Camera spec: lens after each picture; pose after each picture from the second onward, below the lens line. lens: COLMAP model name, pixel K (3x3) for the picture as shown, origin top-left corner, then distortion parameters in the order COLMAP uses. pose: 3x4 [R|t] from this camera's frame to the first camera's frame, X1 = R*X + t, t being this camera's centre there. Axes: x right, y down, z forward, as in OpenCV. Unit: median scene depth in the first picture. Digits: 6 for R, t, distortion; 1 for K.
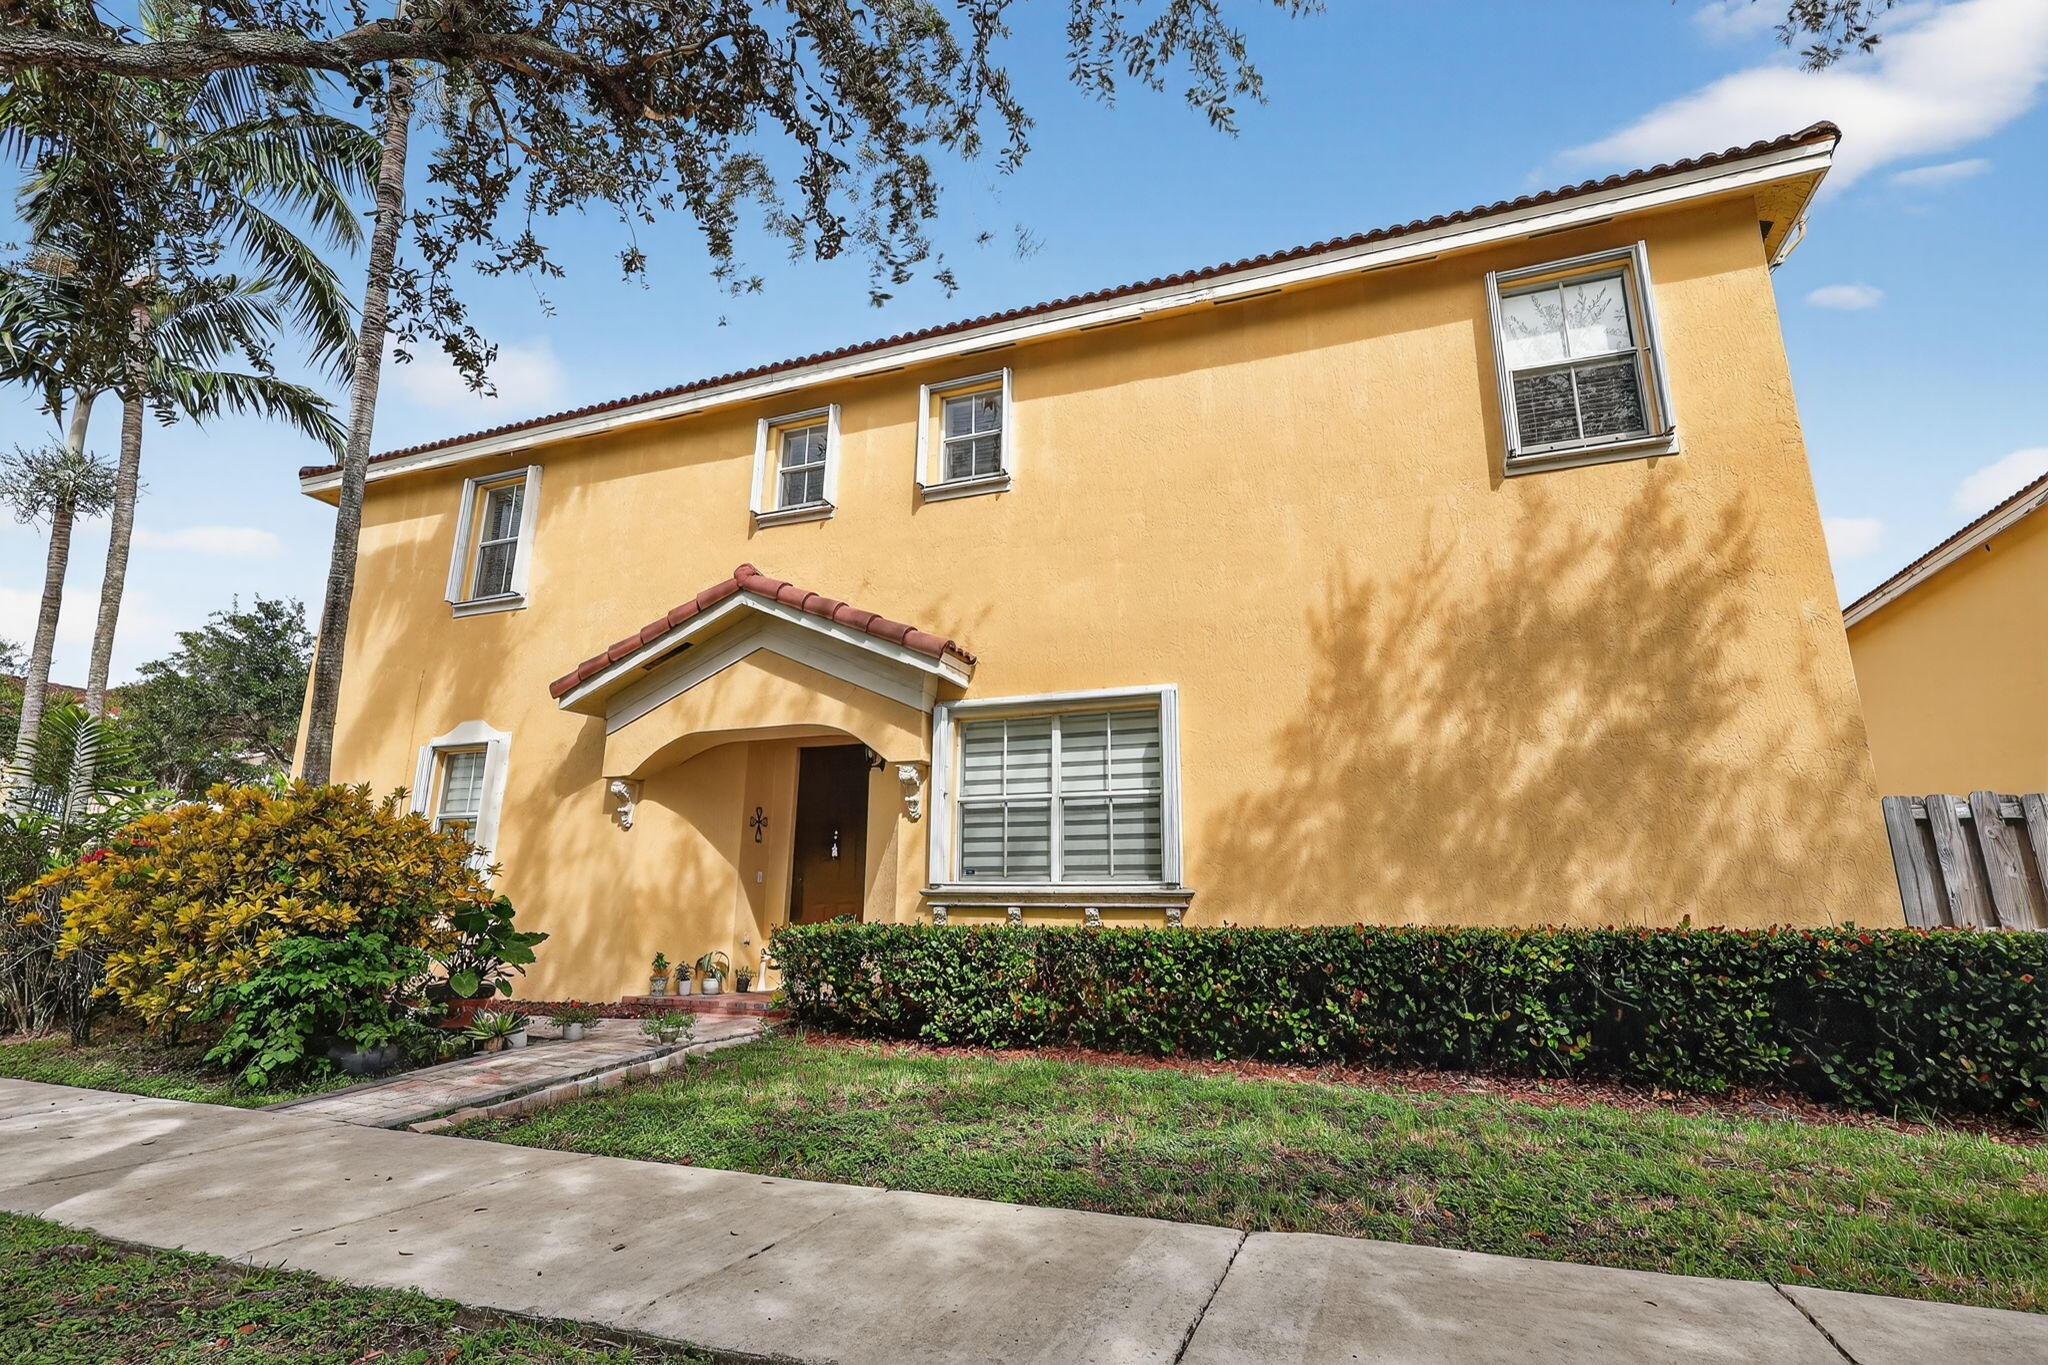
lens RADIAL K [[962.8, 0, 1023.1], [0, 962.8, 704.7], [0, 0, 1]] dist [0.002130, -0.000187]
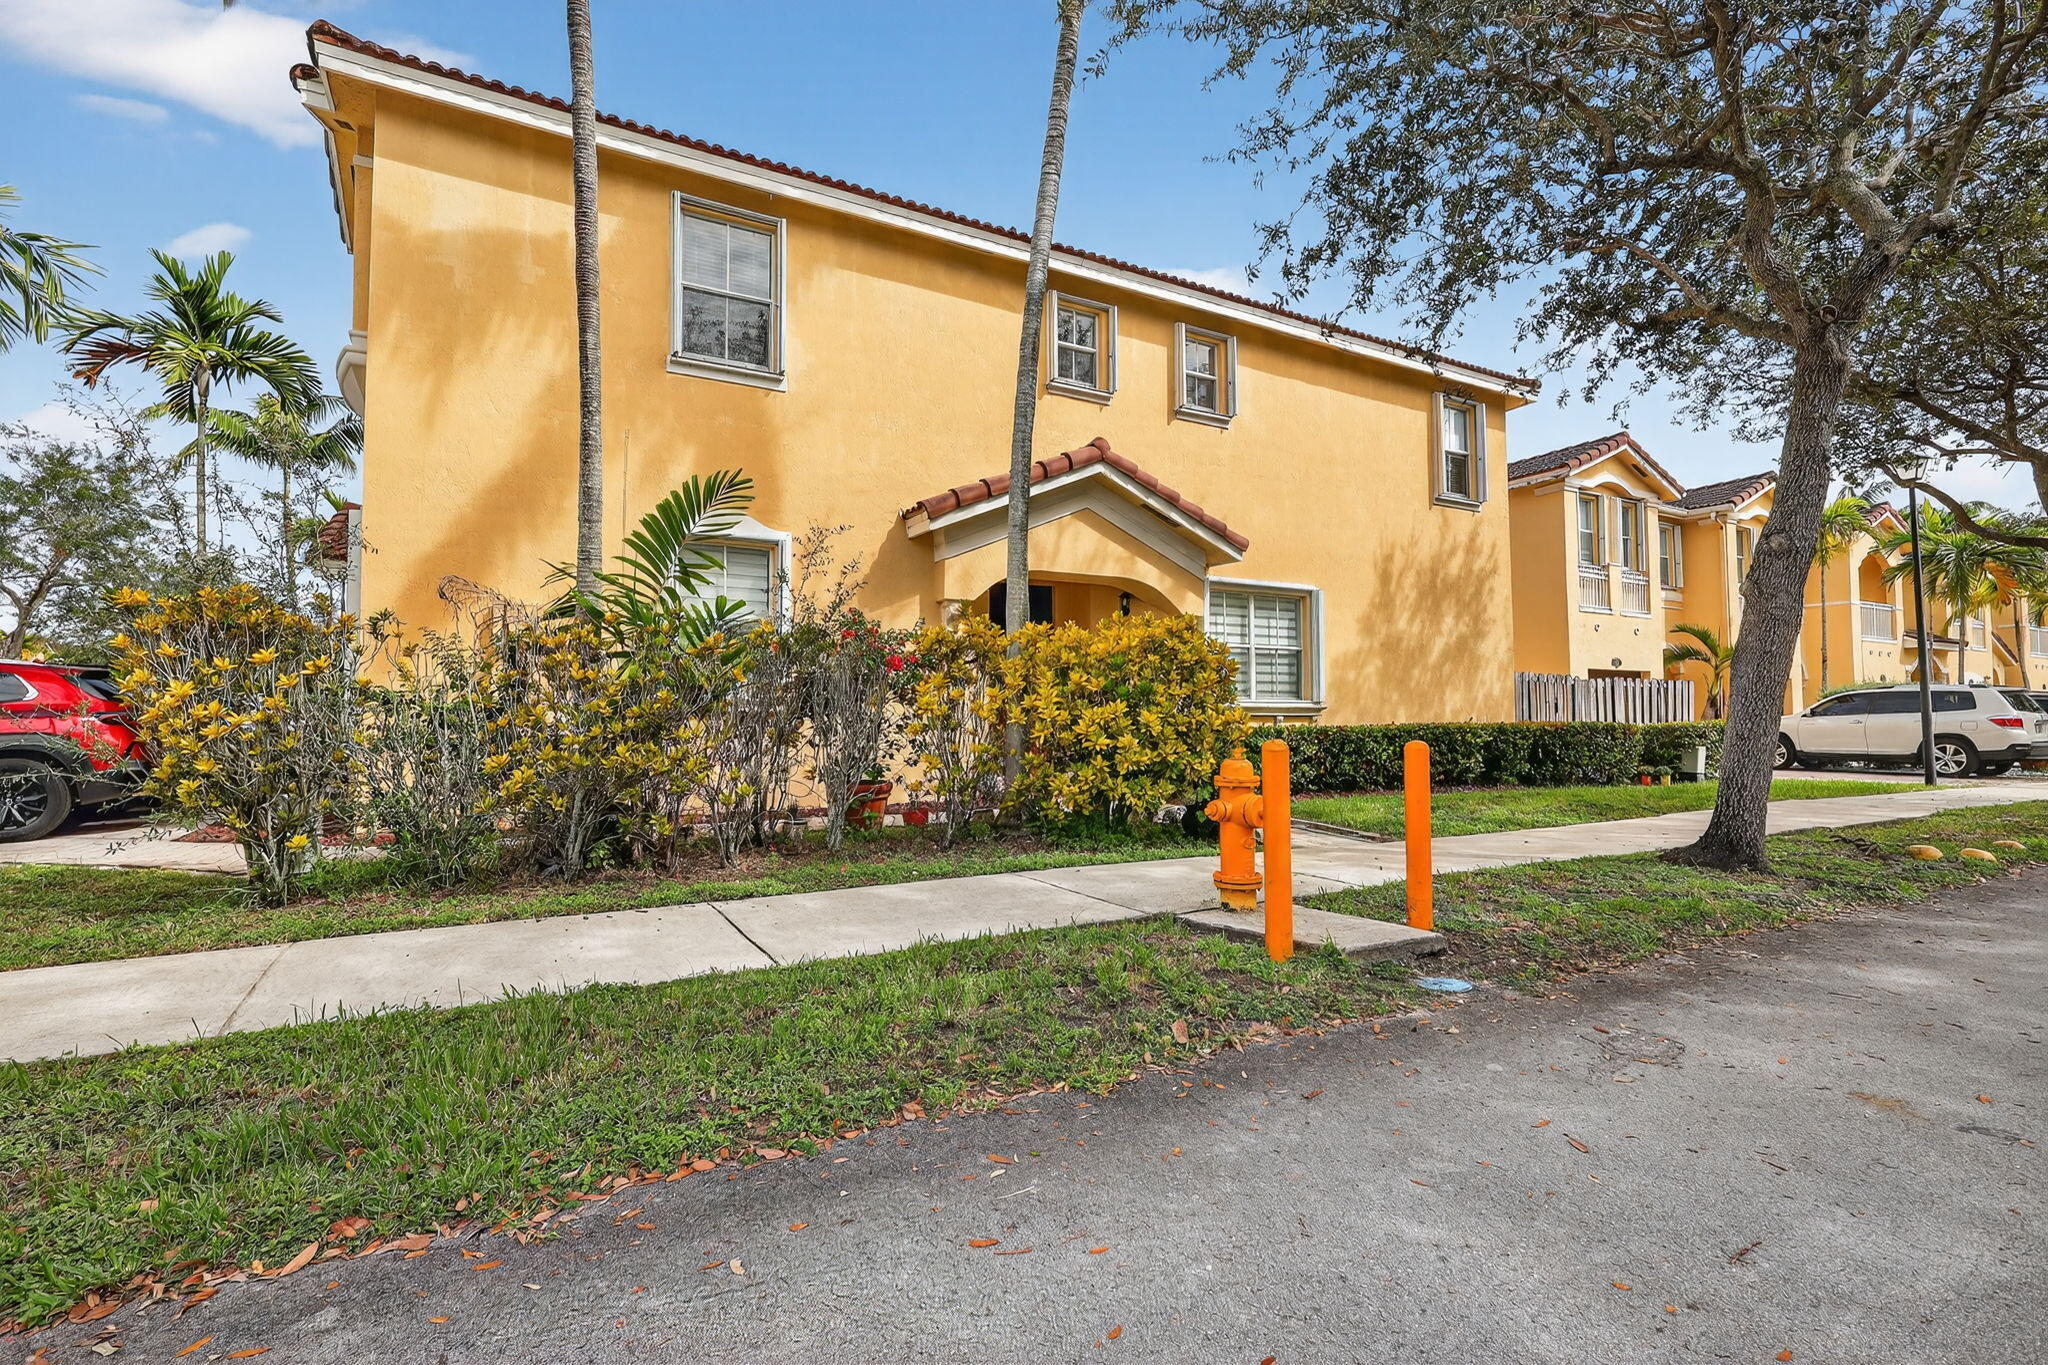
lens RADIAL K [[962.8, 0, 1023.1], [0, 962.8, 704.7], [0, 0, 1]] dist [0.002130, -0.000187]
pose [[0.633179, 0.005491, 0.773986, -1.448929], [-0.155298, 0.980541, 0.120089, 0.058959], [-0.758266, -0.196236, 0.621710, 0.293777]]
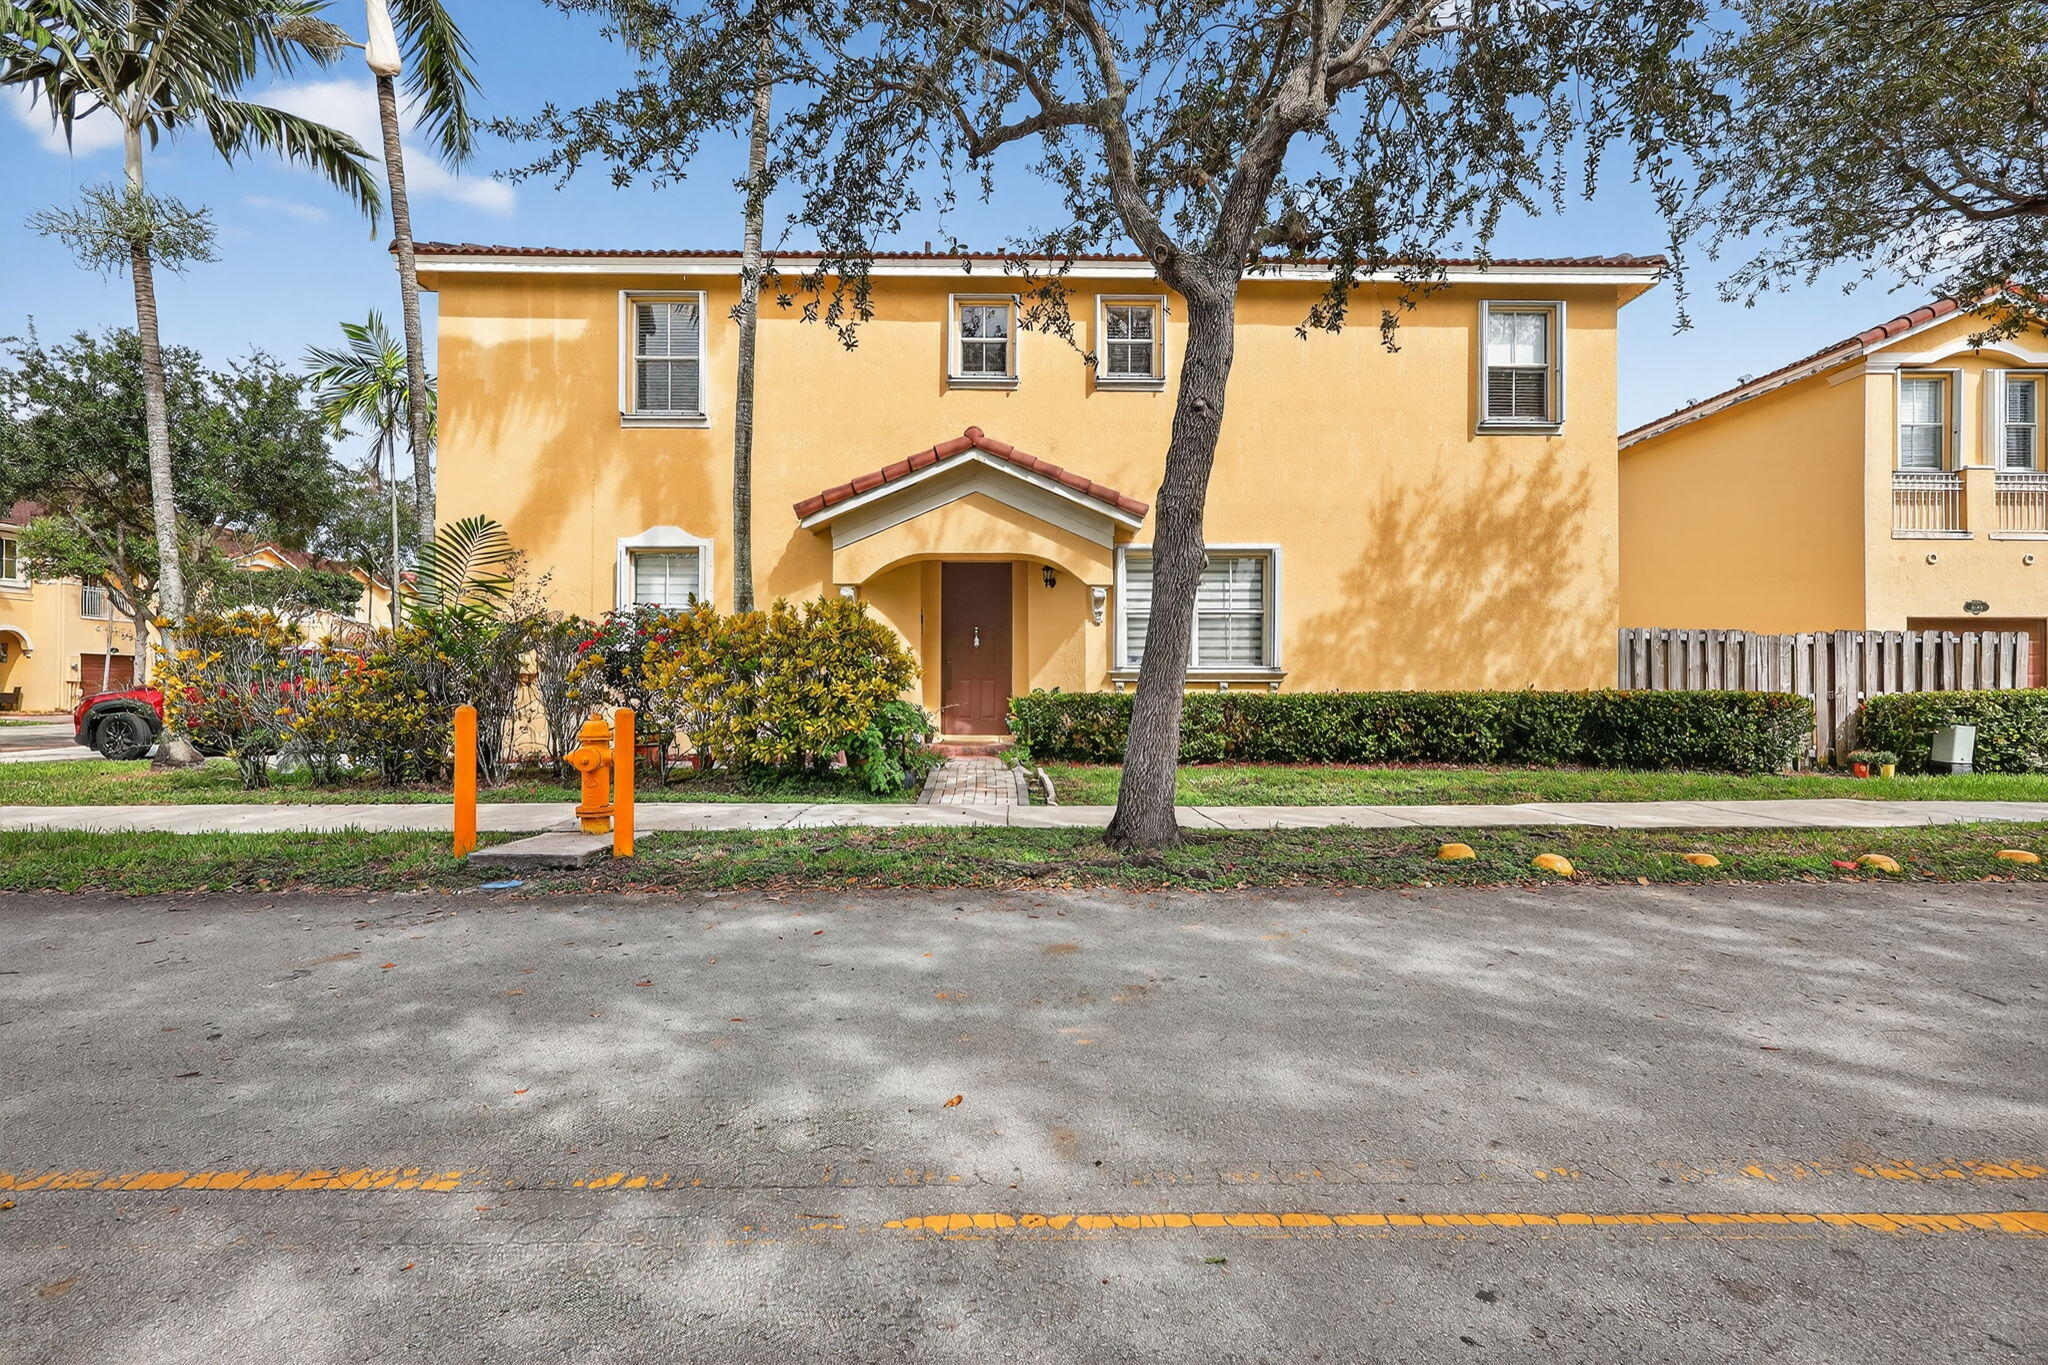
lens RADIAL K [[951.4, 0, 1021.9], [0, 951.4, 714.3], [0, 0, 1]] dist [0.003666, 0.000537]
pose [[0.929545, -0.016882, 0.368321, -0.804500], [-0.071924, 0.971458, 0.226044, -0.070771], [-0.361625, -0.236609, 0.901800, -0.318863]]
